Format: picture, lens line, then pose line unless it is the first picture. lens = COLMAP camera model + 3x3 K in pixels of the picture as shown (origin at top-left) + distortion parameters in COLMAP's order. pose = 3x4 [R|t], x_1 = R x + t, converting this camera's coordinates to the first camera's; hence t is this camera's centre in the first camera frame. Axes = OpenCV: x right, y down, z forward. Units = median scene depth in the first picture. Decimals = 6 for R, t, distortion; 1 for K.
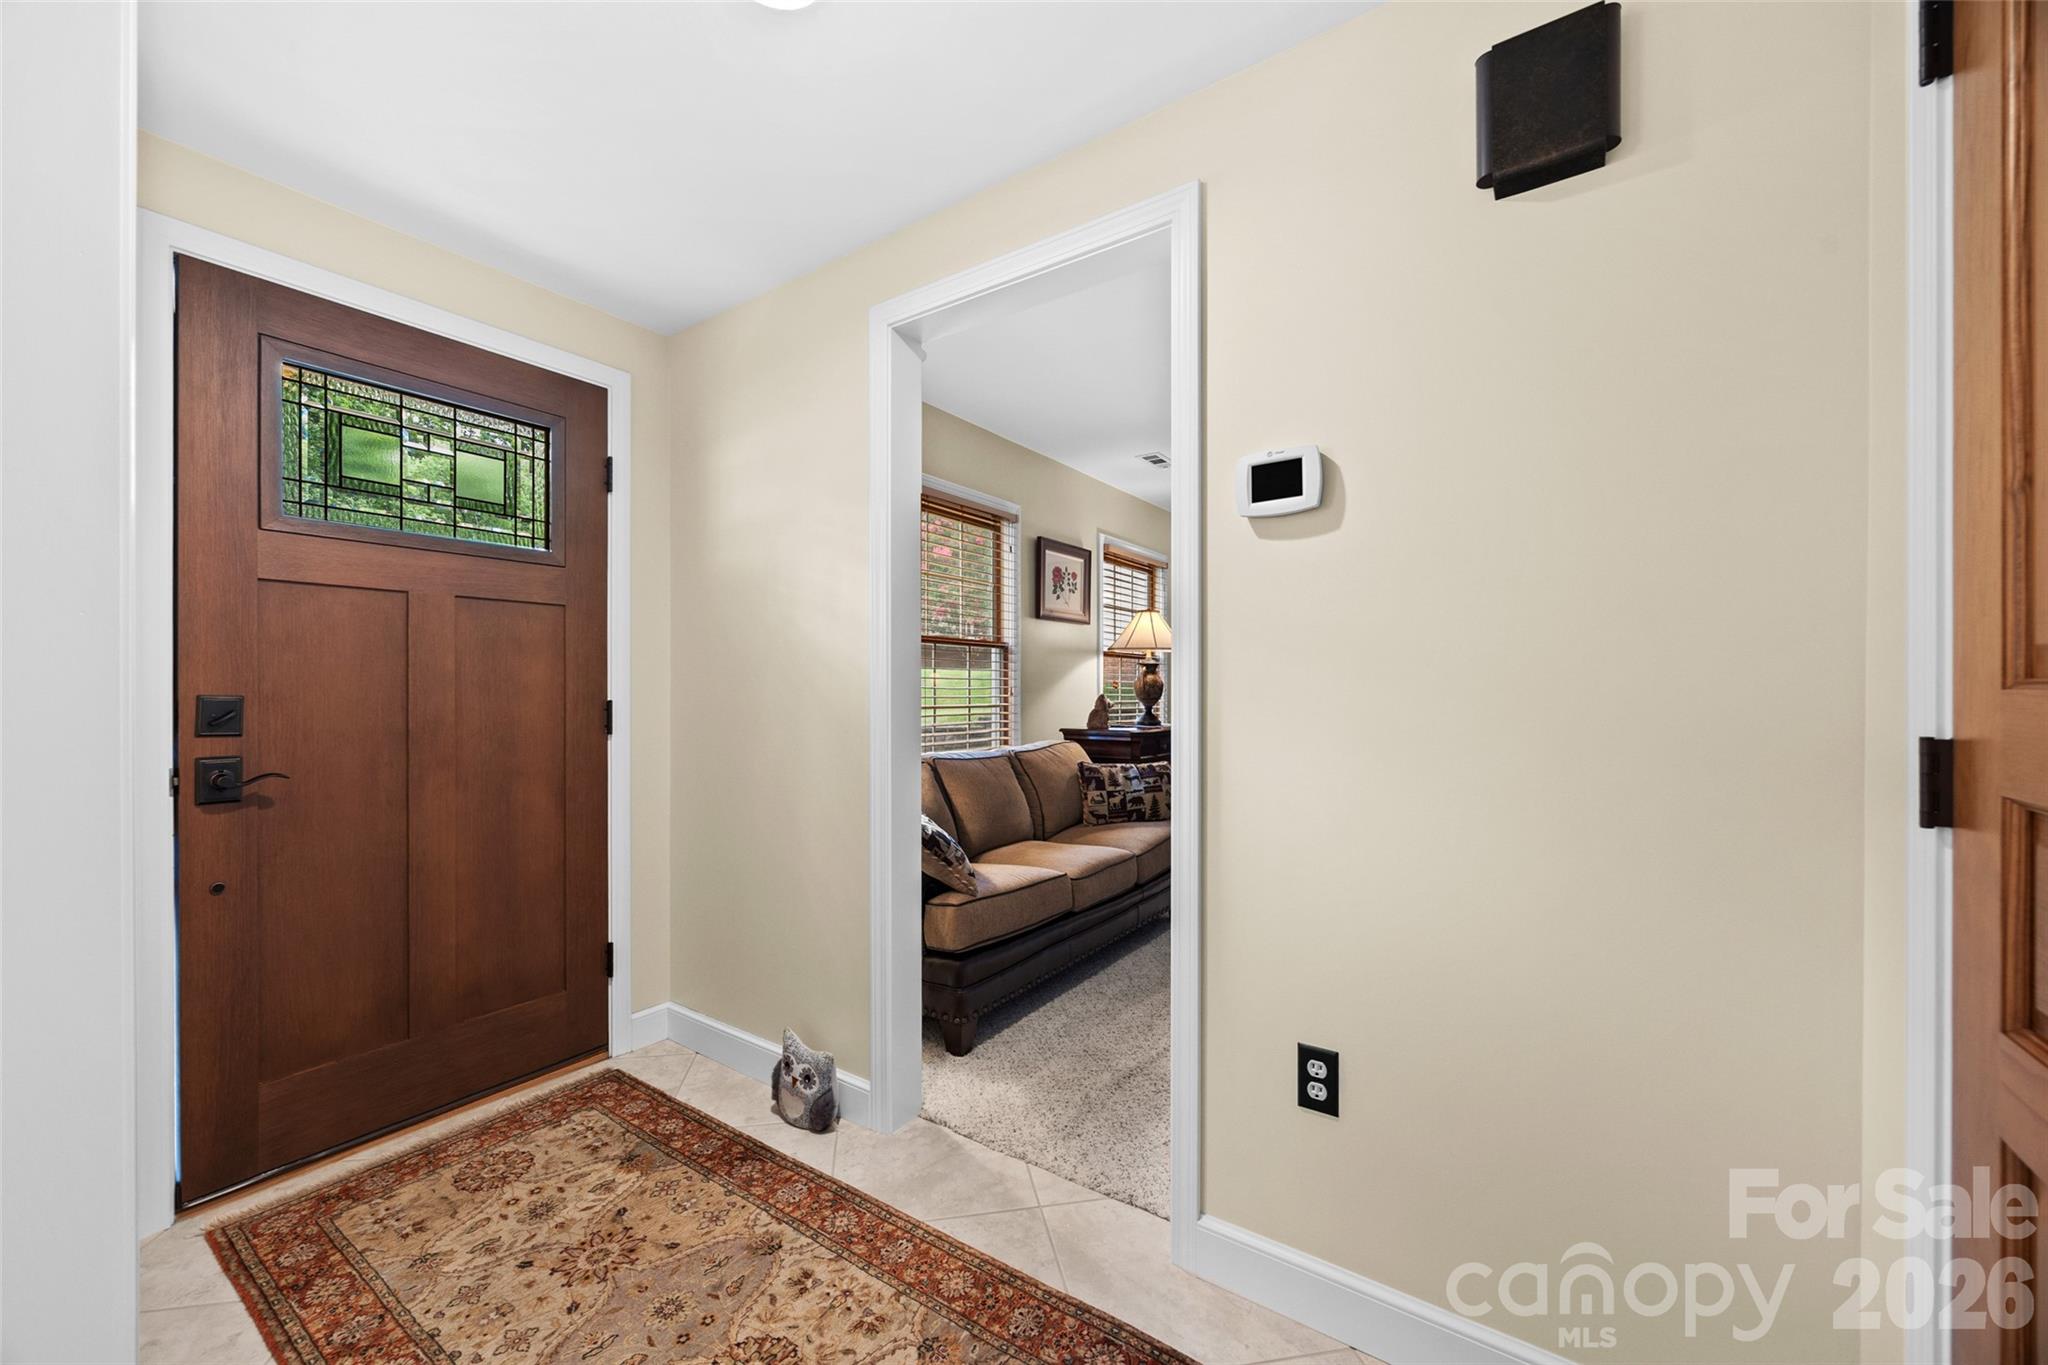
lens RADIAL K [[786.9, 0, 1016.3], [0, 786.9, 690.3], [0, 0, 1]] dist [-0.000780, -0.000290]
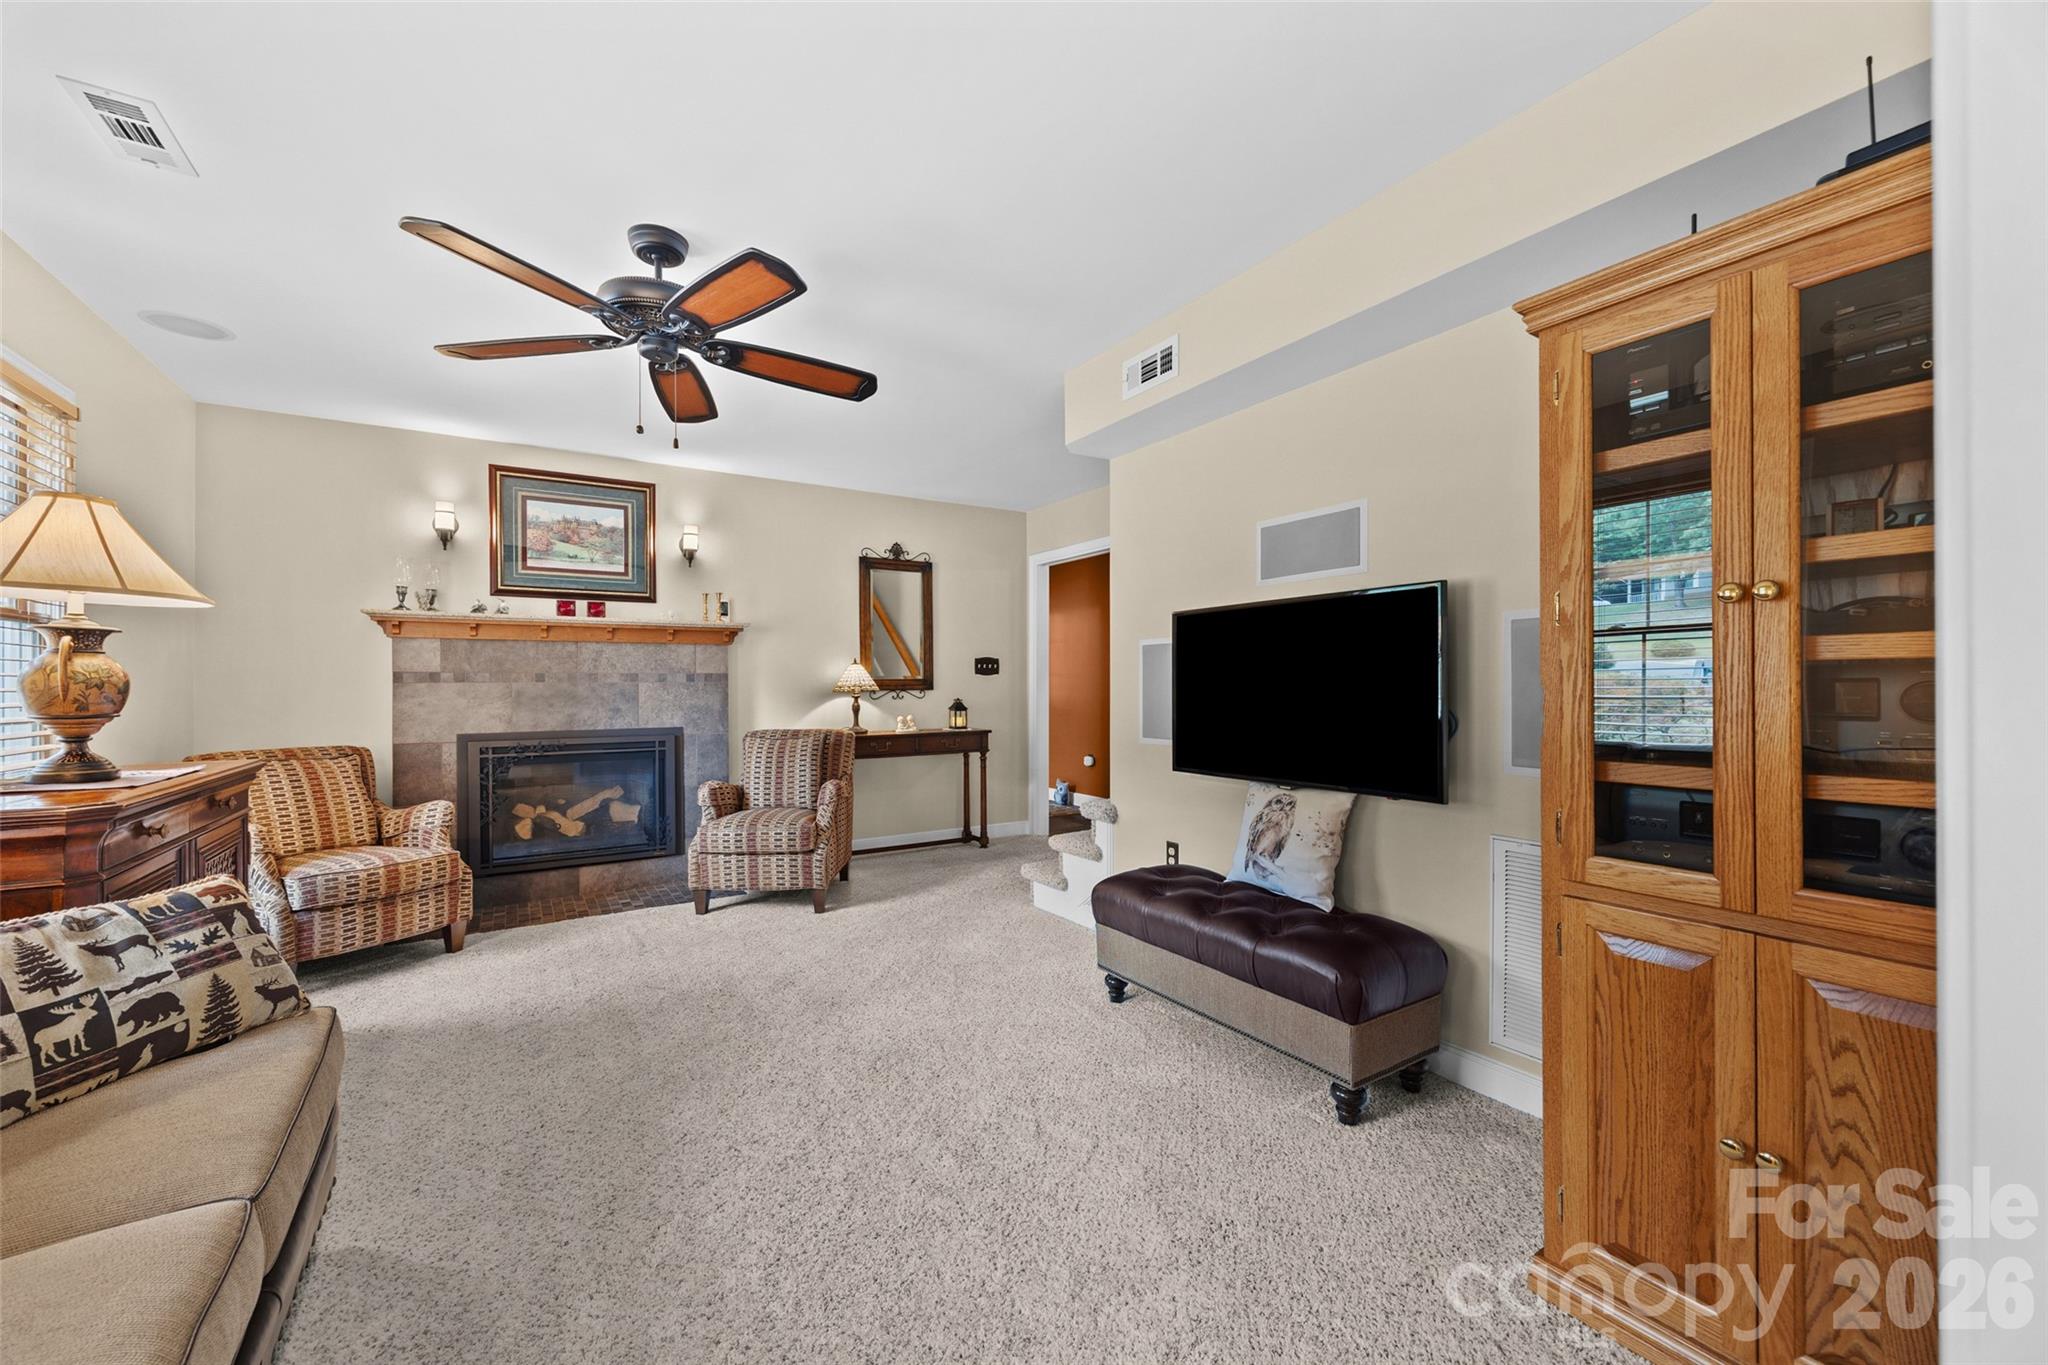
lens RADIAL K [[786.9, 0, 1011.8], [0, 786.9, 684.1], [0, 0, 1]] dist [-0.000780, -0.000290]
pose [[0.383591, -0.002322, 0.923500, -0.021323], [0.005287, 0.999986, 0.000318, -0.003429], [-0.923488, 0.004761, 0.383598, 0.429769]]
